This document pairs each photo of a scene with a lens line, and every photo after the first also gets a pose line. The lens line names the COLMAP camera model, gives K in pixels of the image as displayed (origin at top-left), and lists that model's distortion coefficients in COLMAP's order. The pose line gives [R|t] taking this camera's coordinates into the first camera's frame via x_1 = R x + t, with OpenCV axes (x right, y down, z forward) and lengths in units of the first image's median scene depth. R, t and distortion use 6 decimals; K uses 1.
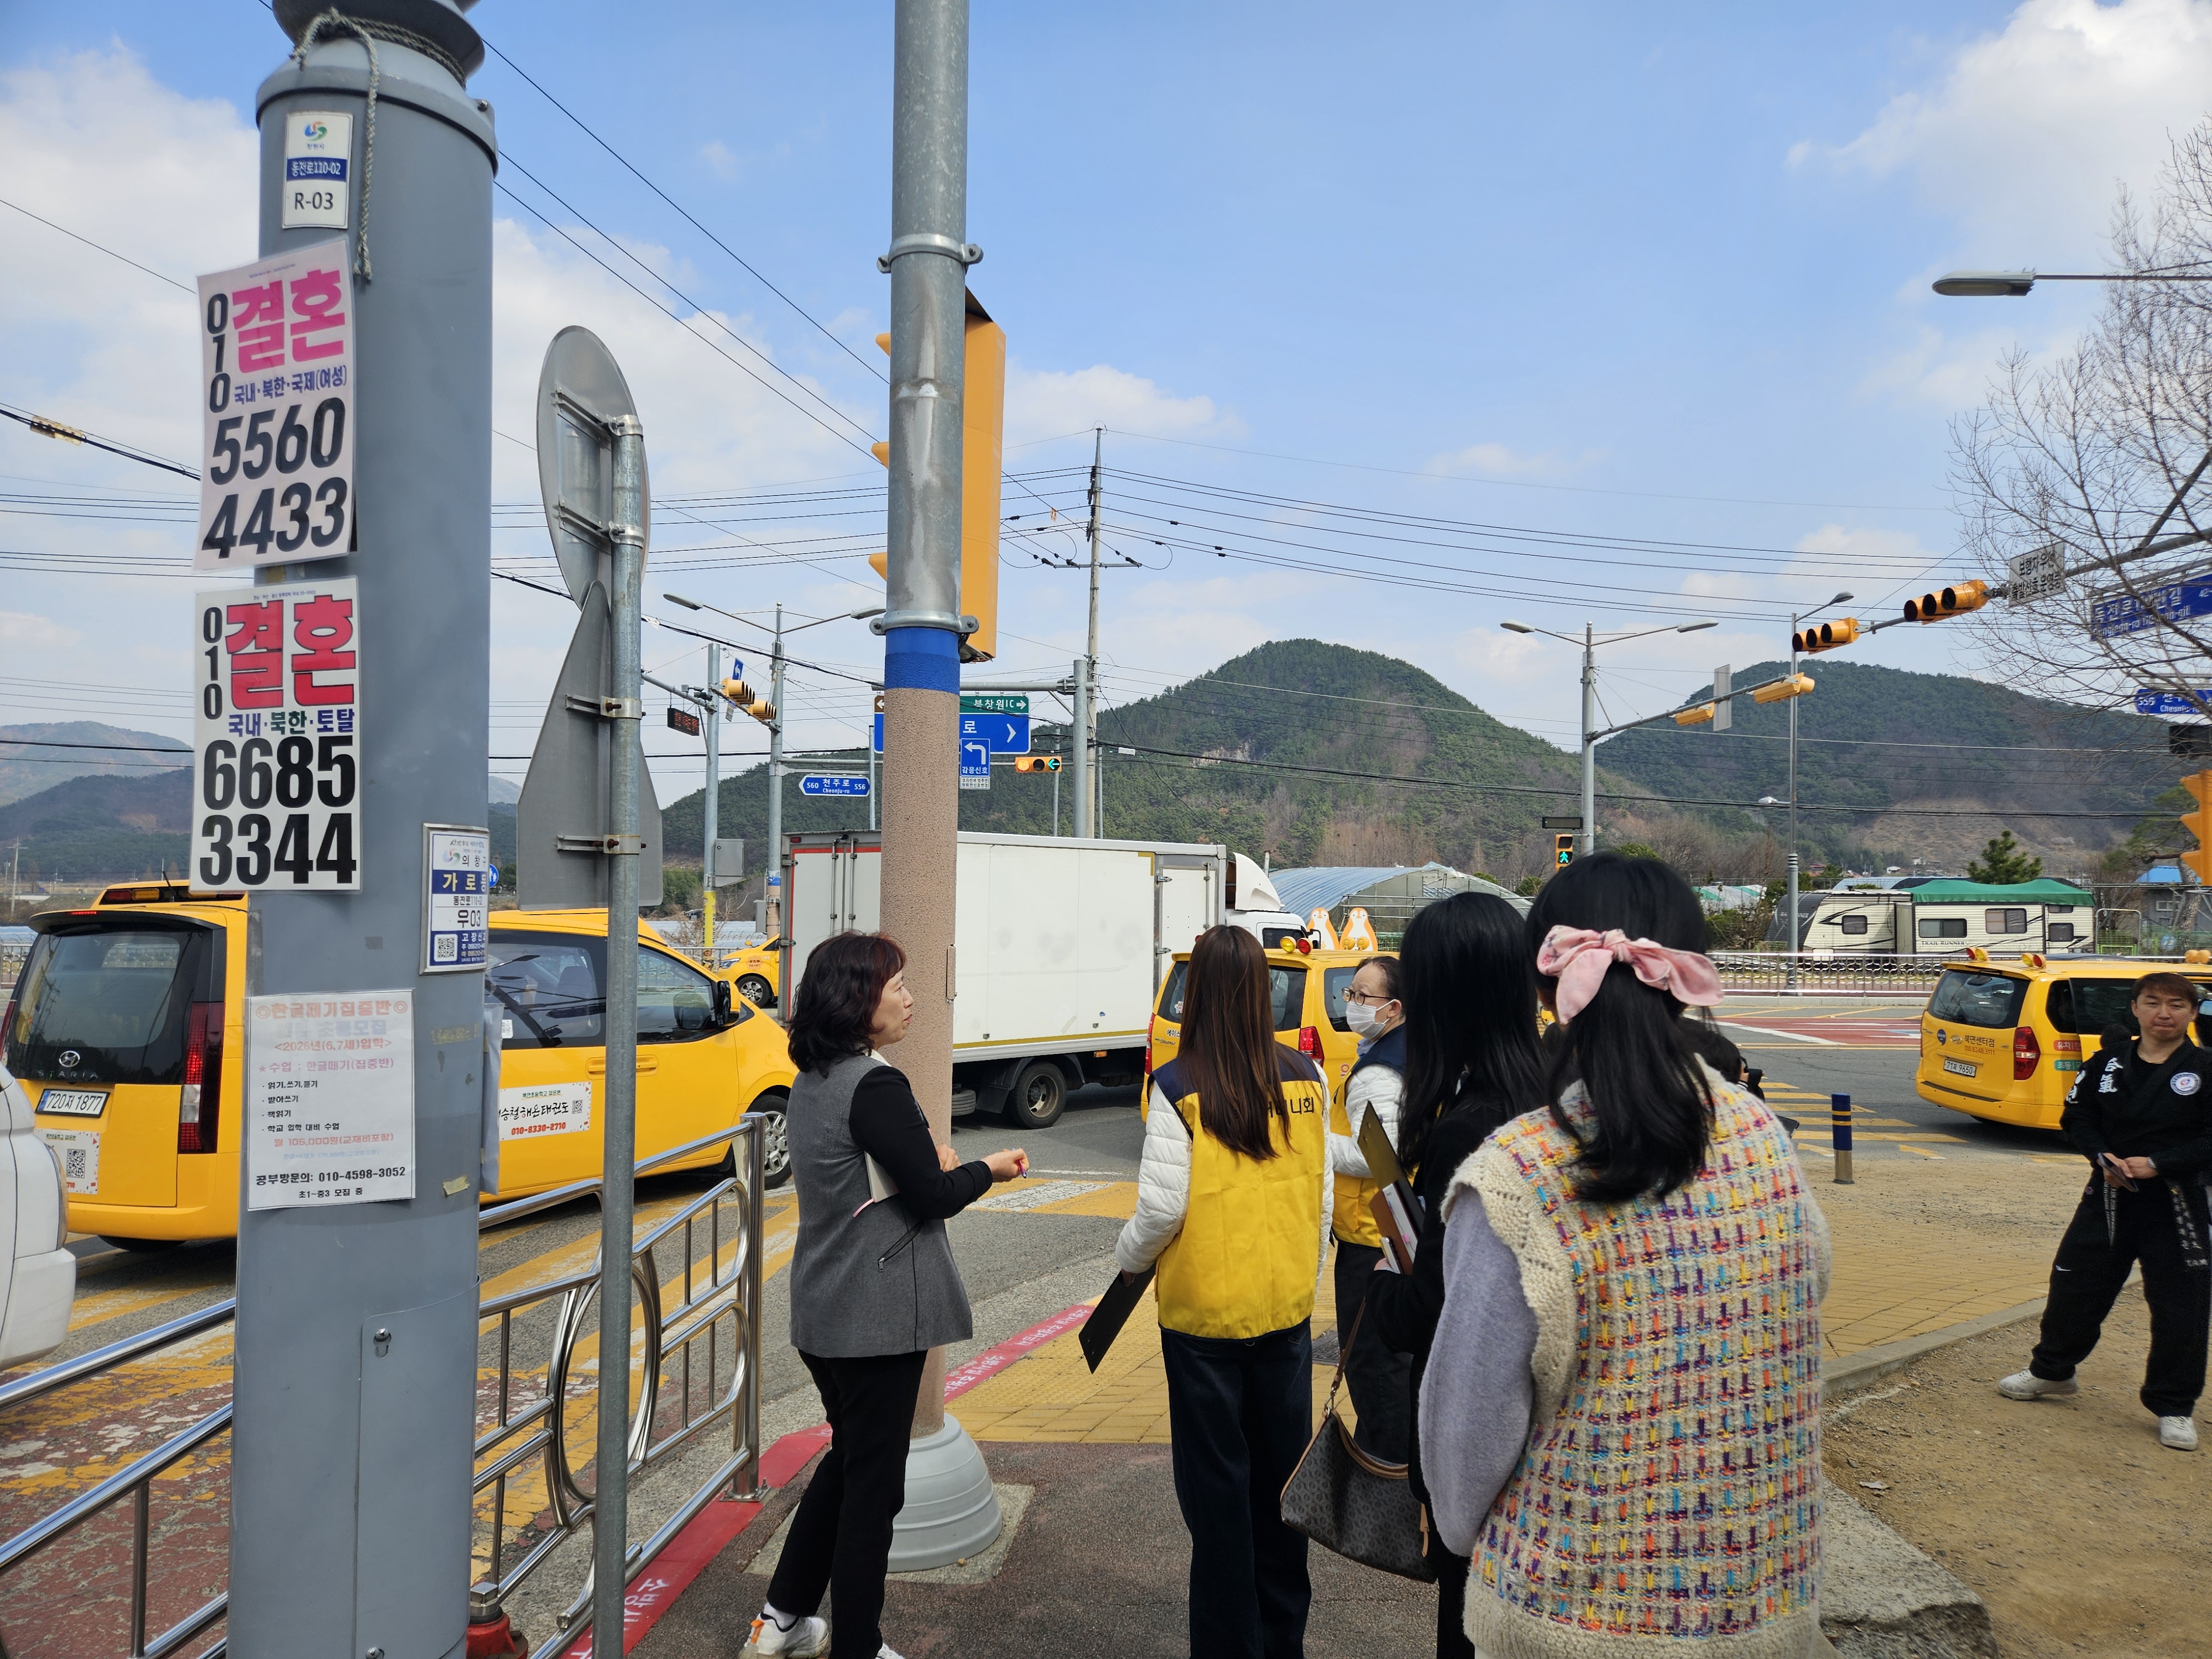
lens RADIAL K [[1472.7, 0, 1101.0], [0, 1472.7, 858.8], [0, 0, 1]] dist [0.039102, -0.001380]
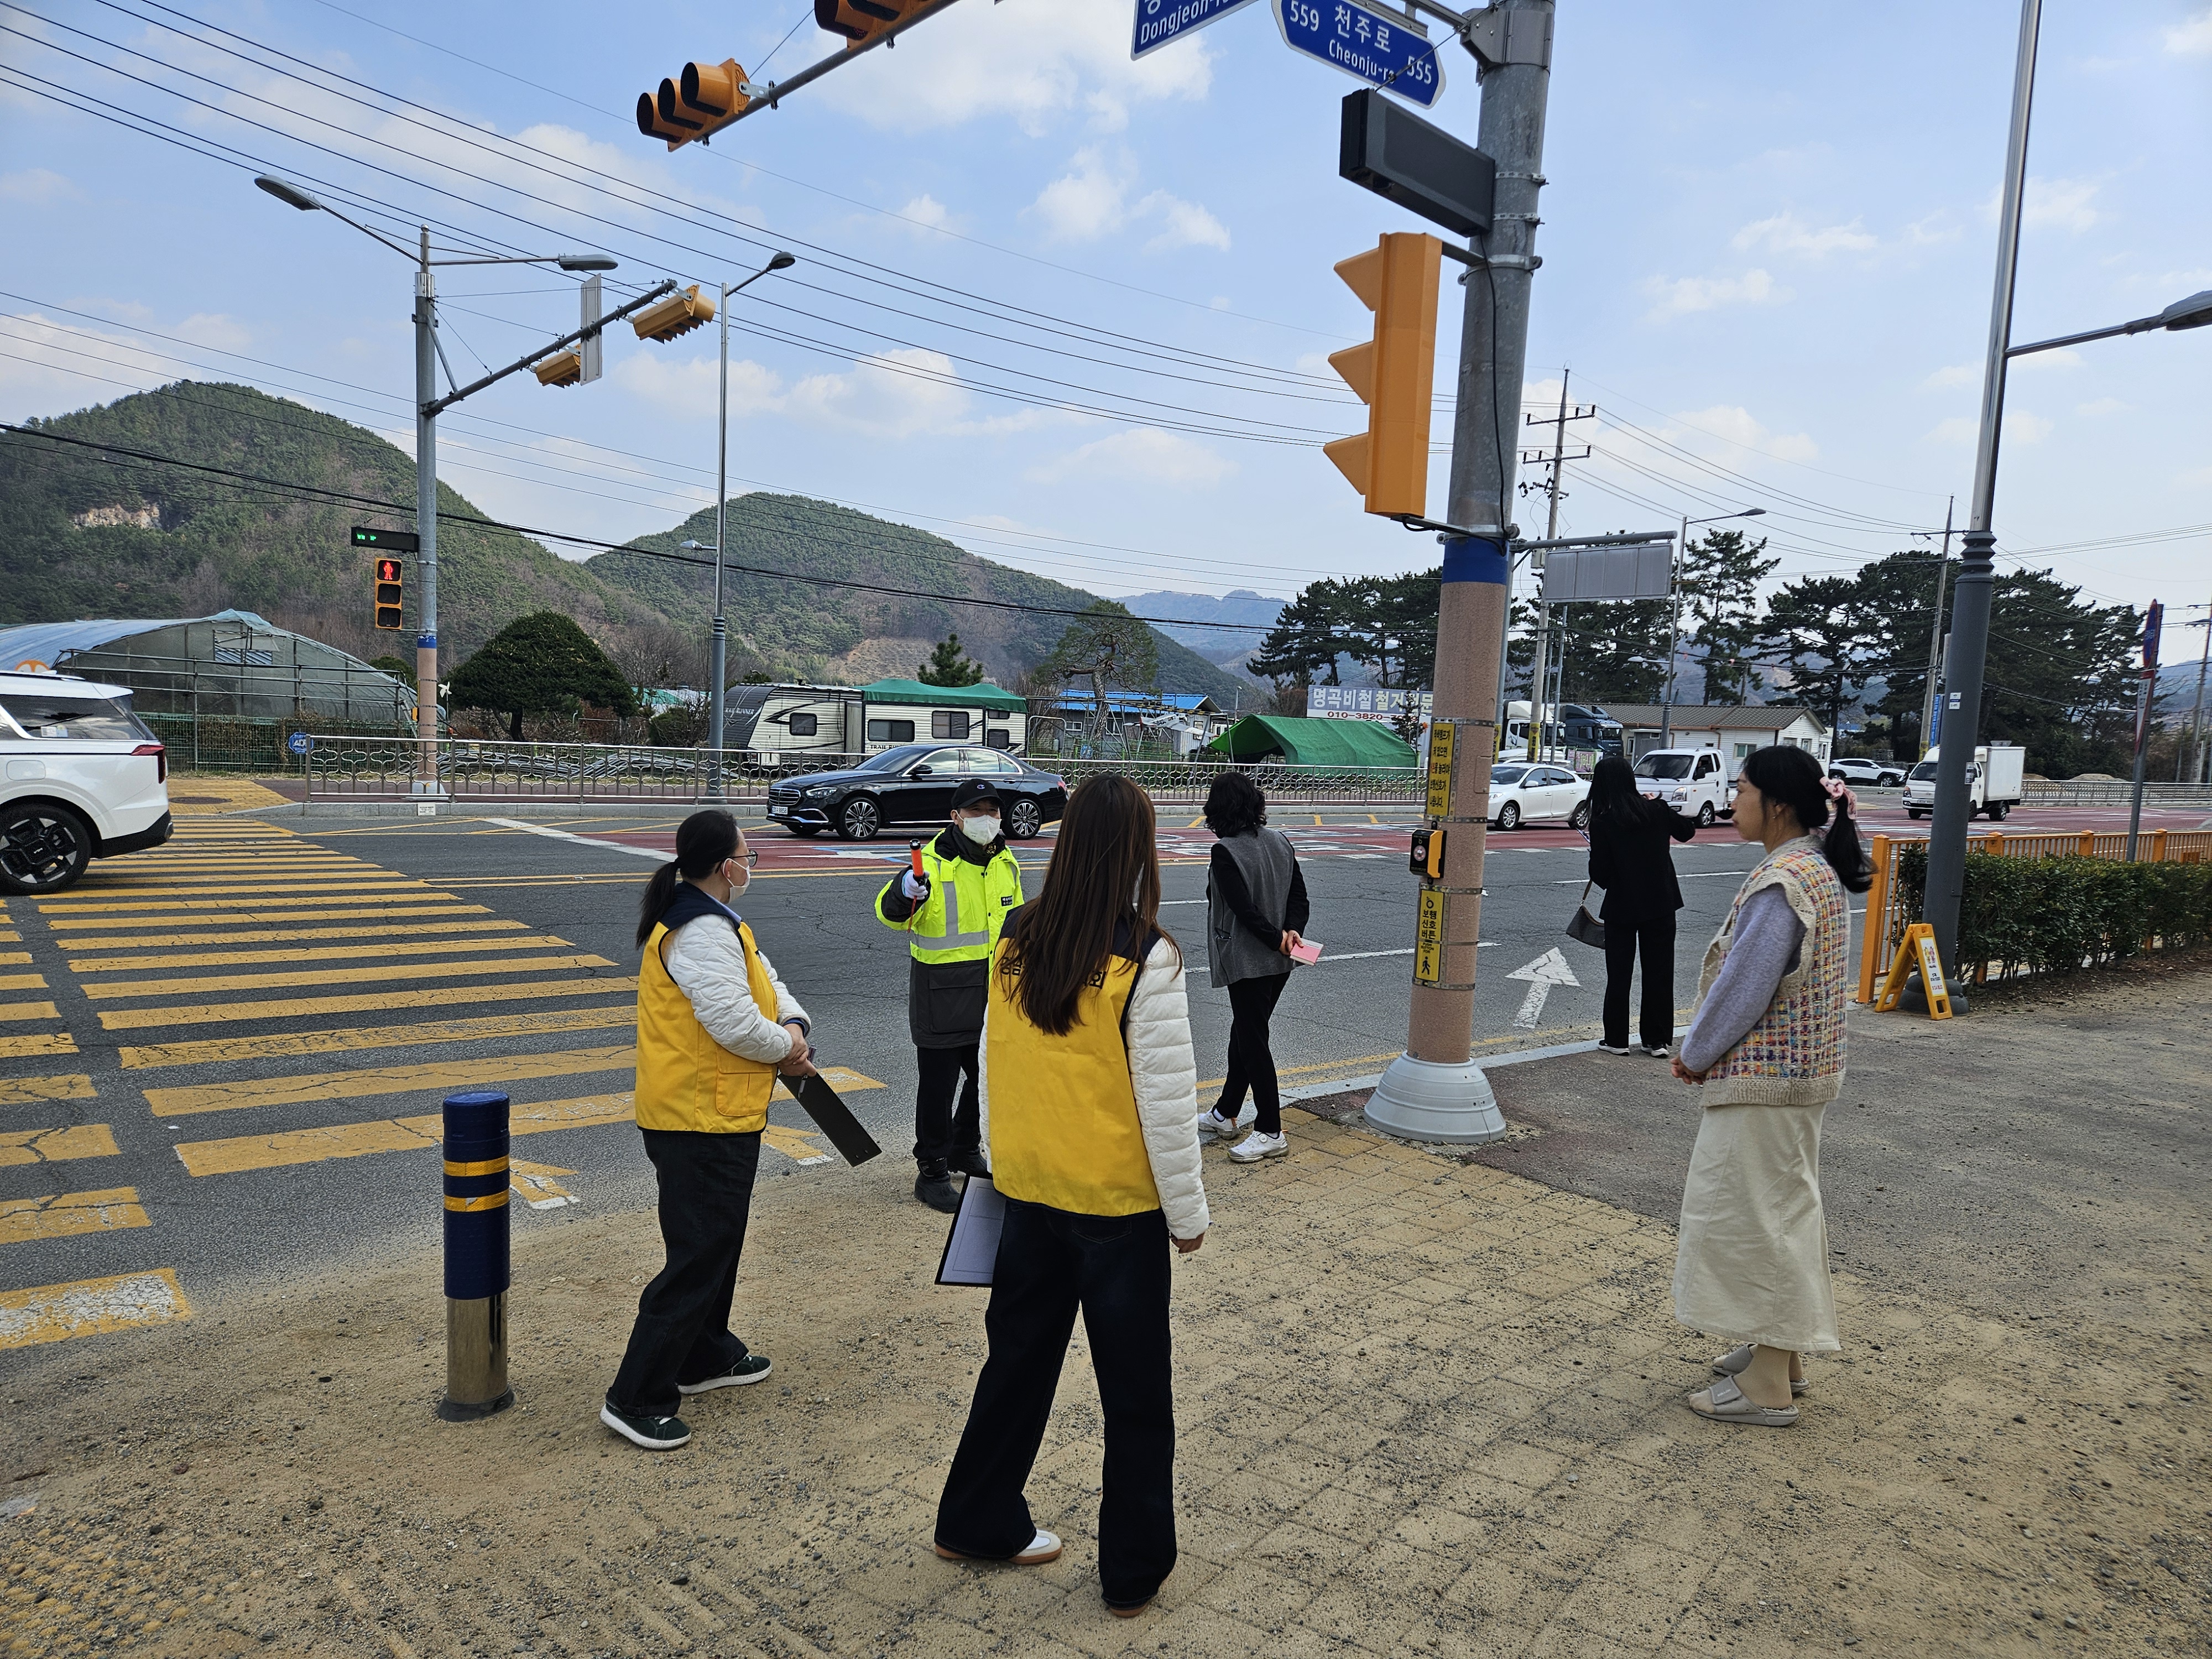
lens RADIAL K [[1472.7, 0, 1101.0], [0, 1472.7, 858.8], [0, 0, 1]] dist [0.039102, -0.001380]
pose [[0.796125, -0.023216, 0.604686, 0.119758], [-0.050730, 0.993186, 0.104921, 0.022306], [-0.603002, -0.114206, 0.789522, 0.202677]]
